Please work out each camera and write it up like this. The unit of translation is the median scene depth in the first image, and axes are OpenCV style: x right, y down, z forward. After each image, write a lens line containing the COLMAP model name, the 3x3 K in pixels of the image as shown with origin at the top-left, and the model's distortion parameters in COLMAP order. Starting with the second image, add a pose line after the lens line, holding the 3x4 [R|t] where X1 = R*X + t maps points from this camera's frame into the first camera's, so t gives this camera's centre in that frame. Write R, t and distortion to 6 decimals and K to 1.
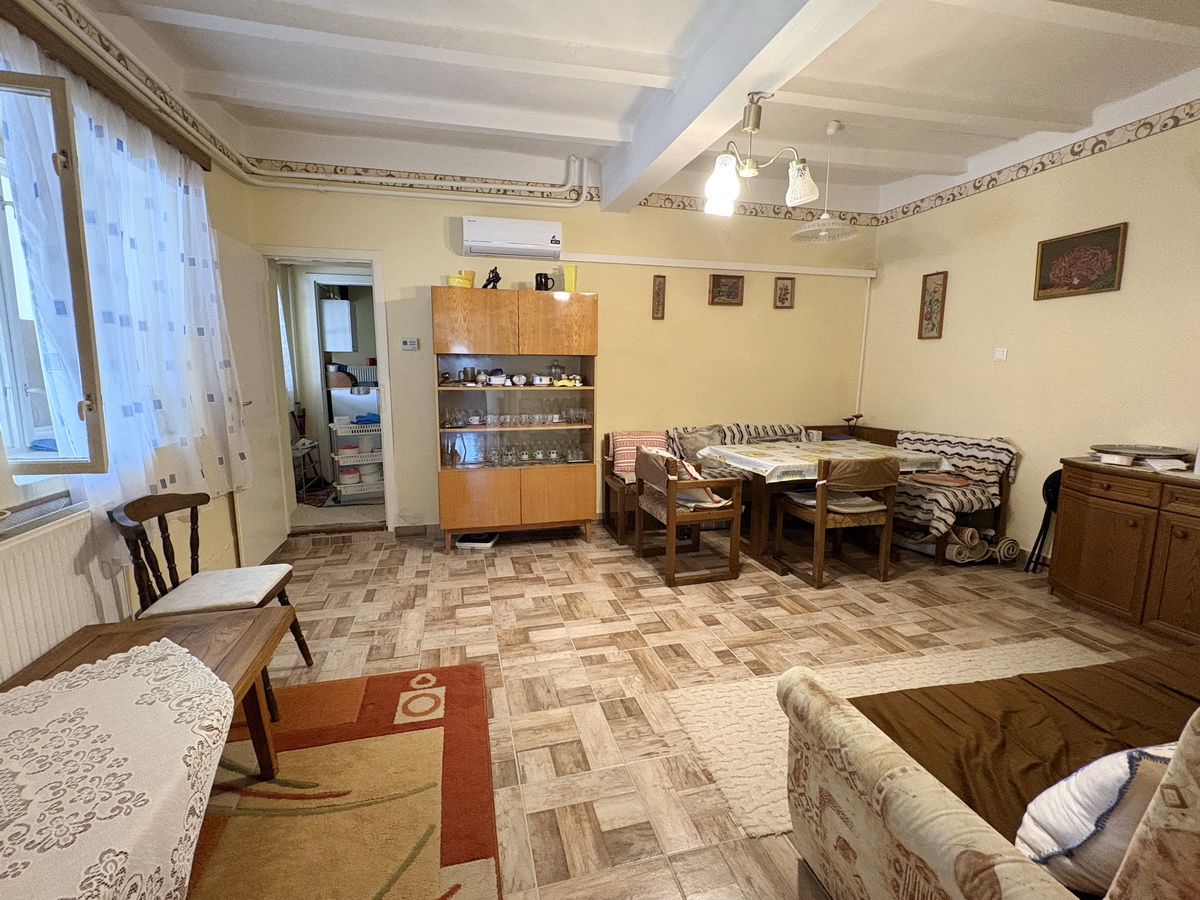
lens RADIAL K [[532.7, 0, 598.6], [0, 532.7, 447.4], [0, 0, 1]] dist [-0.000557, -0.000045]
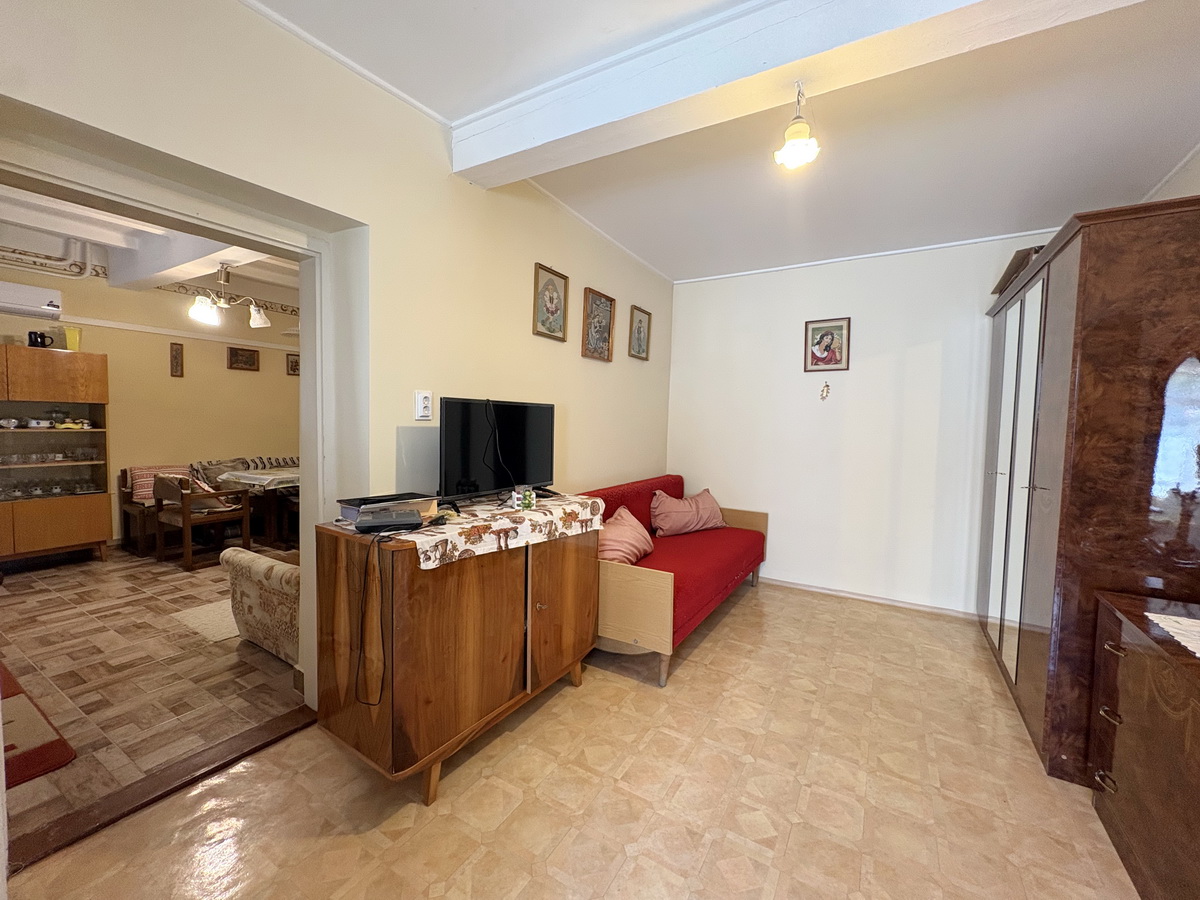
lens RADIAL K [[480.2, 0, 598.9], [0, 480.2, 447.3], [0, 0, 1]] dist [0.000800, 0.000532]
pose [[0.713301, -0.028179, 0.700291, 0.025881], [0.089266, 0.994706, -0.050898, 0.087418], [-0.695150, 0.098818, 0.712041, -0.584833]]
